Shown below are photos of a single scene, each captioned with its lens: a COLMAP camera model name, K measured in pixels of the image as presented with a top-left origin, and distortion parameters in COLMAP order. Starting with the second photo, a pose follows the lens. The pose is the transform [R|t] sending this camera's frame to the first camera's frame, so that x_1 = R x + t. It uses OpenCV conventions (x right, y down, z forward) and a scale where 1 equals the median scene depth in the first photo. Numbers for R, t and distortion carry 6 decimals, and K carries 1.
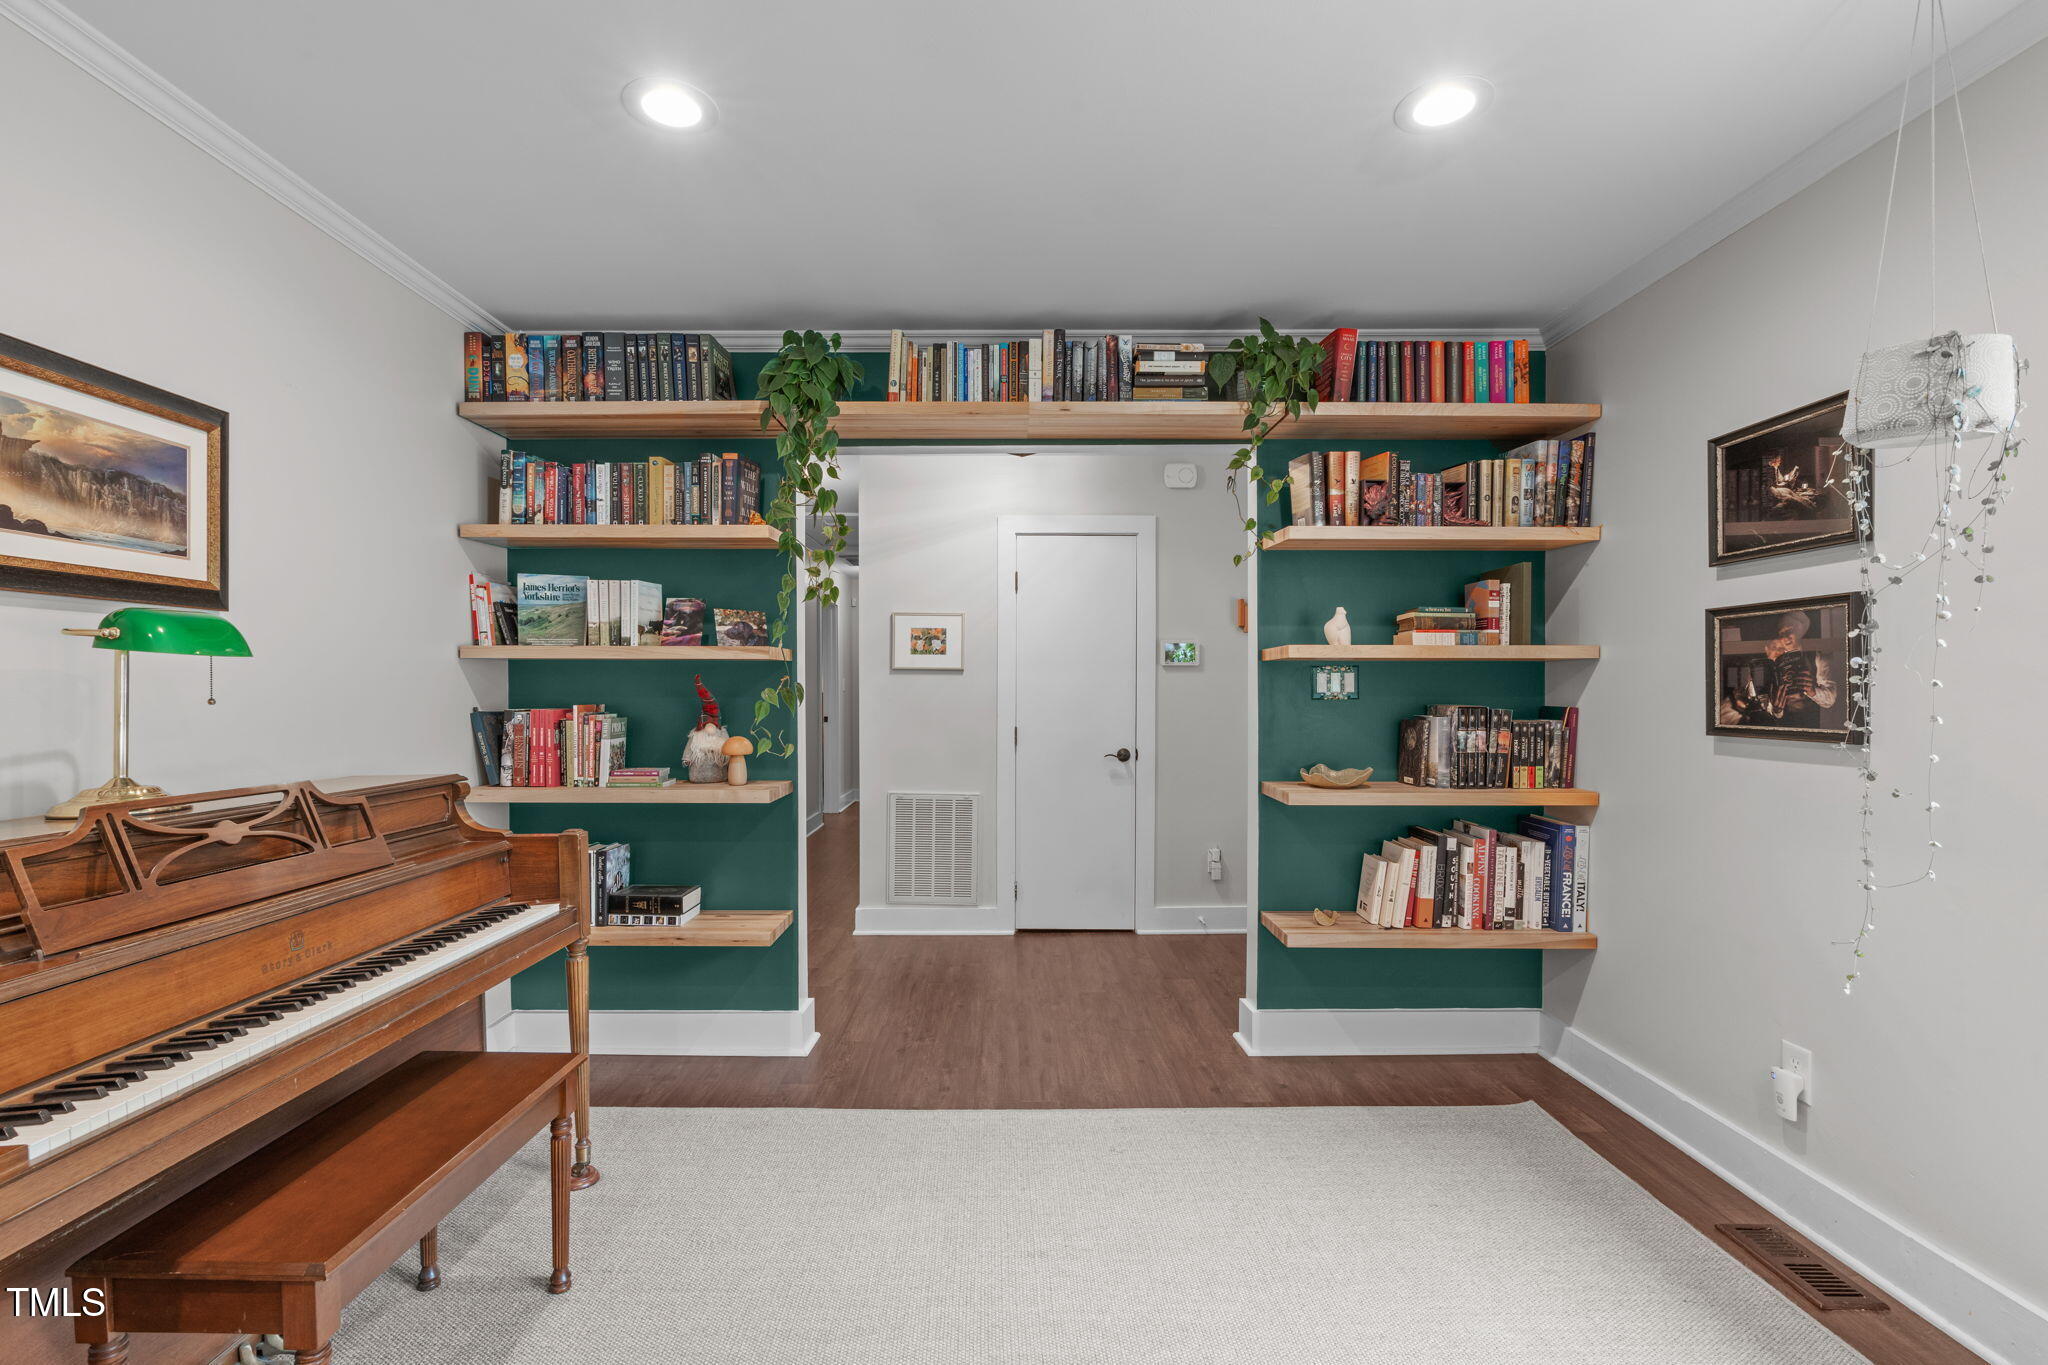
lens RADIAL K [[919.4, 0, 1023.7], [0, 919.4, 695.6], [0, 0, 1]] dist [-0.006708, 0.000041]
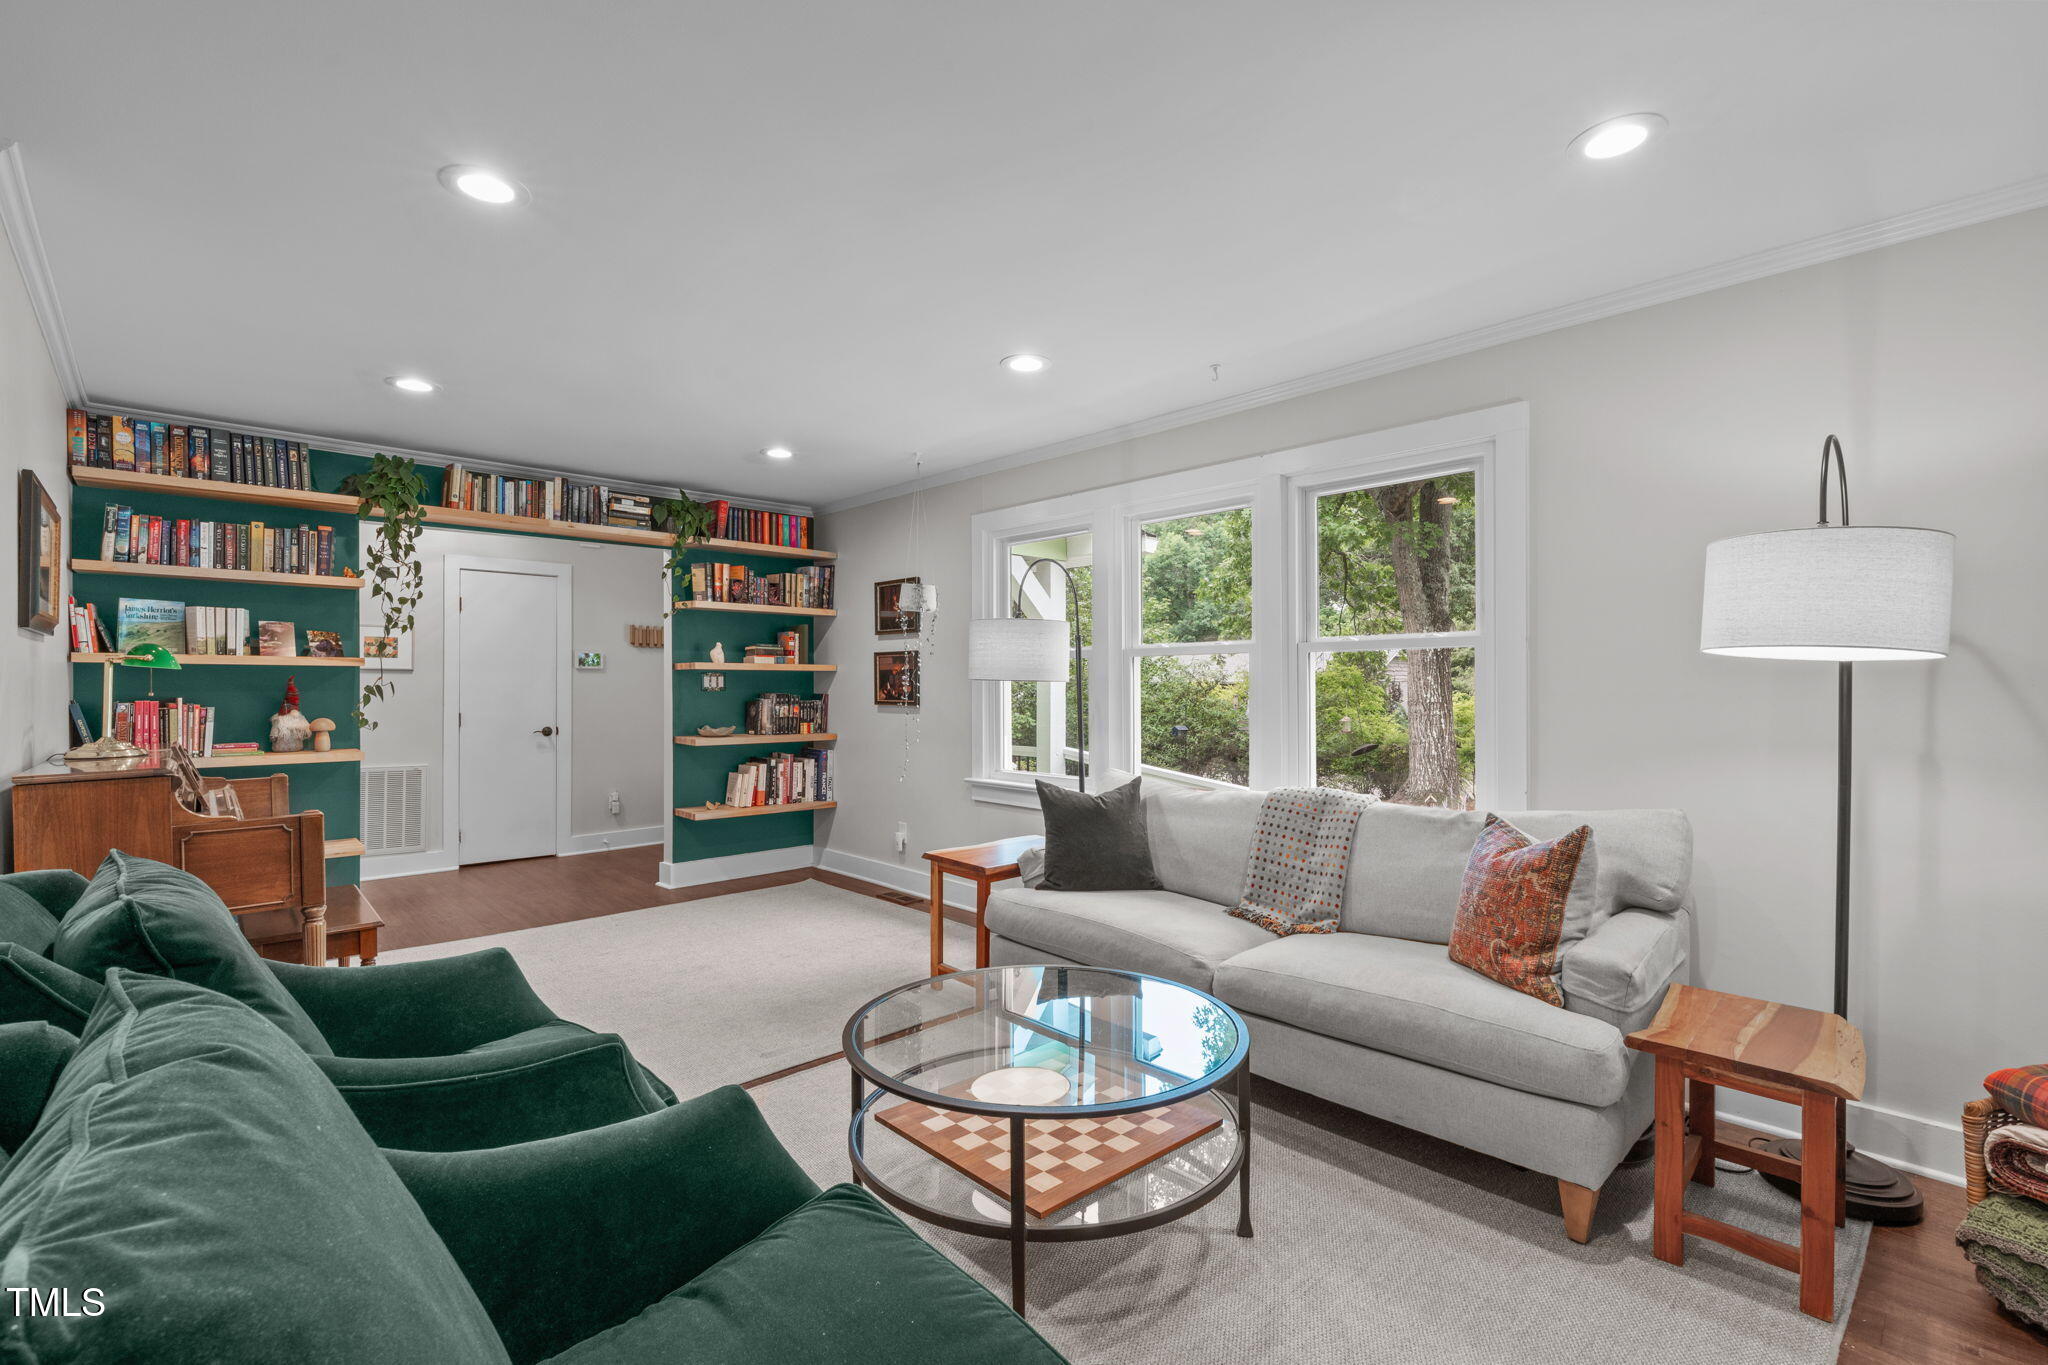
lens RADIAL K [[919.4, 0, 1023.7], [0, 919.4, 695.6], [0, 0, 1]] dist [-0.006708, 0.000041]
pose [[0.732831, -0.008247, 0.680360, -0.498491], [0.003304, 0.999958, 0.008561, -0.000152], [-0.680402, -0.004026, 0.732828, -0.845556]]
